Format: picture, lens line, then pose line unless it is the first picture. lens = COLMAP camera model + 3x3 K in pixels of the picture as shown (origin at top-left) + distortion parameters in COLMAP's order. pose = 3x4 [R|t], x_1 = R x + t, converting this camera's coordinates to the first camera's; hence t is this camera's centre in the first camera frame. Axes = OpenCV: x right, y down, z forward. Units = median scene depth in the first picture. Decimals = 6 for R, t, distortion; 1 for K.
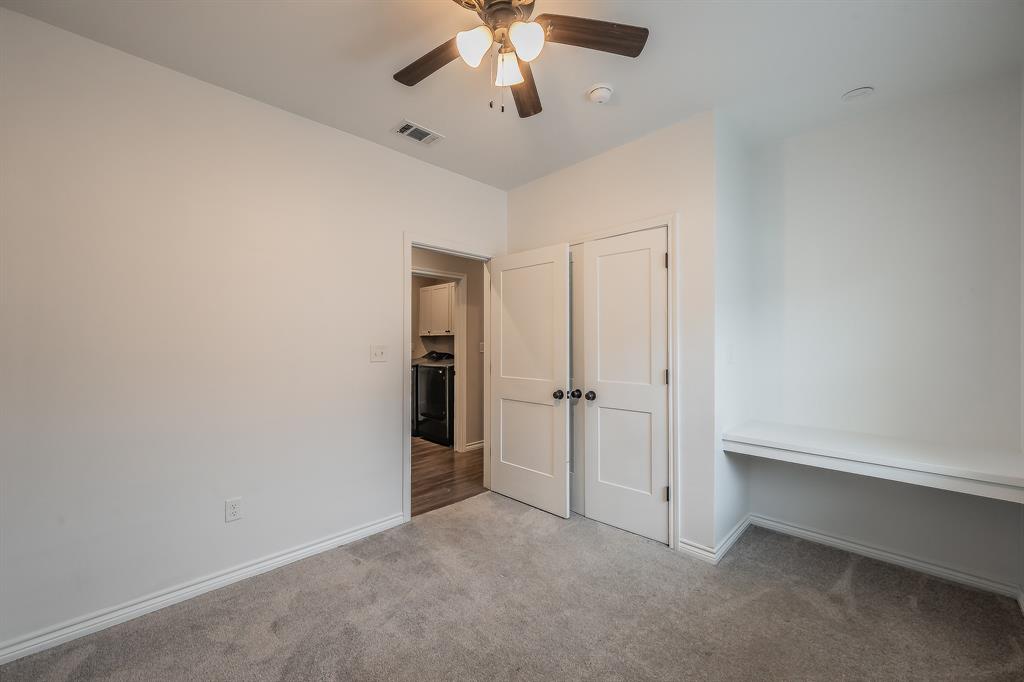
lens RADIAL K [[397.5, 0, 512.0], [0, 397.5, 341.0], [0, 0, 1]] dist [0.000287, 0.000033]
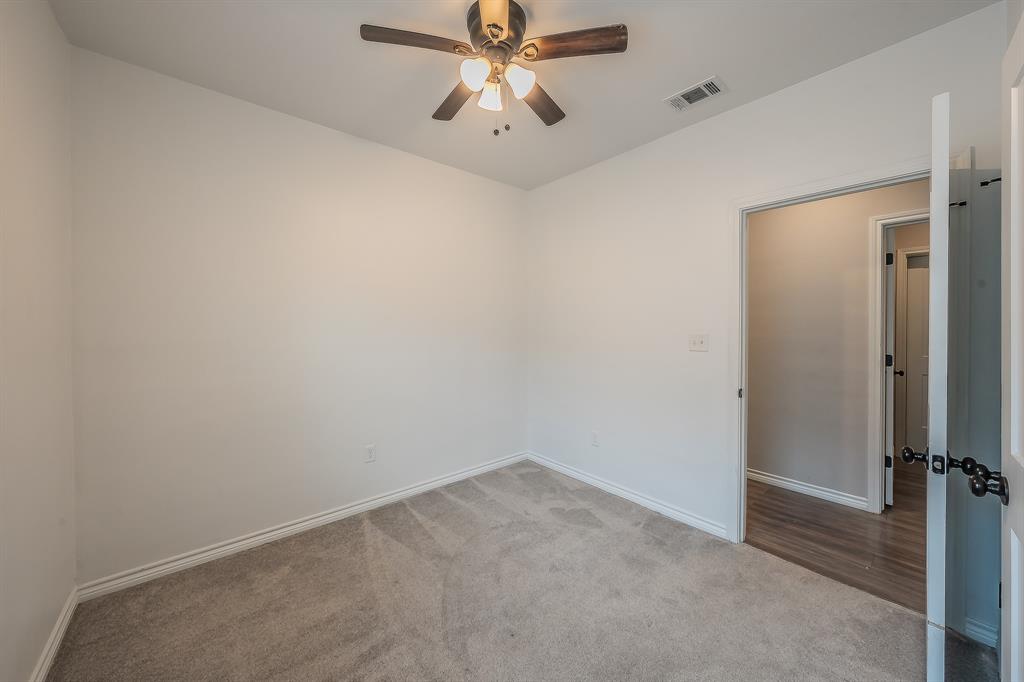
lens RADIAL K [[370.3, 0, 521.6], [0, 370.3, 335.0], [0, 0, 1]] dist [-0.000173, 0.000057]
pose [[-0.063193, 0.020311, -0.997795, 0.604050], [0.003809, 0.999791, 0.020110, -0.009097], [0.997994, -0.002530, -0.063257, 0.654077]]
